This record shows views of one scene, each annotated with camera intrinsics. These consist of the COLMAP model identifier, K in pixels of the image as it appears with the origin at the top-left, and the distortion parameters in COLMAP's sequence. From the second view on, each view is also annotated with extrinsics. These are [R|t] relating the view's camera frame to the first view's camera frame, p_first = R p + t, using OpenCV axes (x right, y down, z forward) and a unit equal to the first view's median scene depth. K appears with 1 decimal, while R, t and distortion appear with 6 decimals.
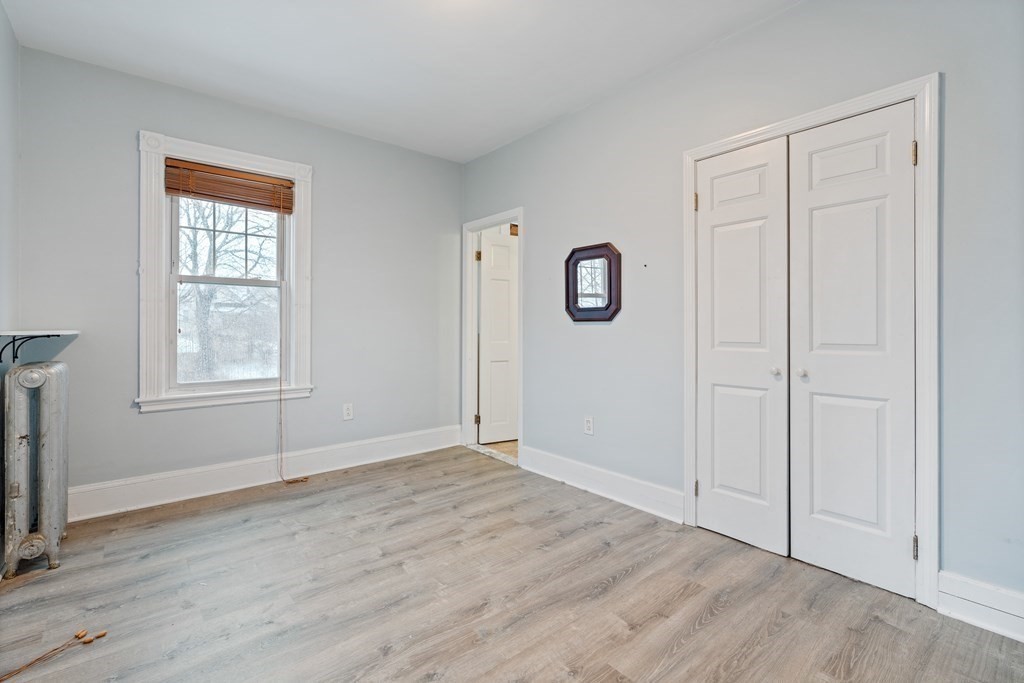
lens RADIAL K [[465.8, 0, 505.8], [0, 465.8, 335.3], [0, 0, 1]] dist [-0.013562, 0.005394]
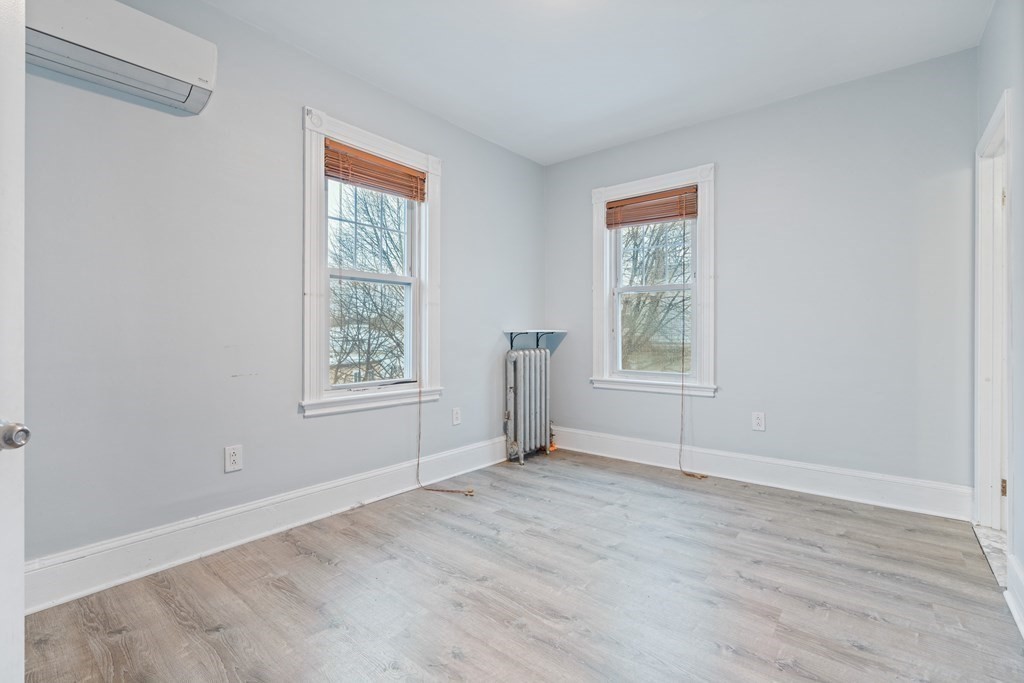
lens RADIAL K [[465.8, 0, 505.8], [0, 465.8, 335.3], [0, 0, 1]] dist [-0.013562, 0.005394]
pose [[0.179801, 0.007832, -0.983672, 0.544178], [-0.010758, 0.999924, 0.005995, 0.000549], [0.983644, 0.009505, 0.179871, 0.448599]]
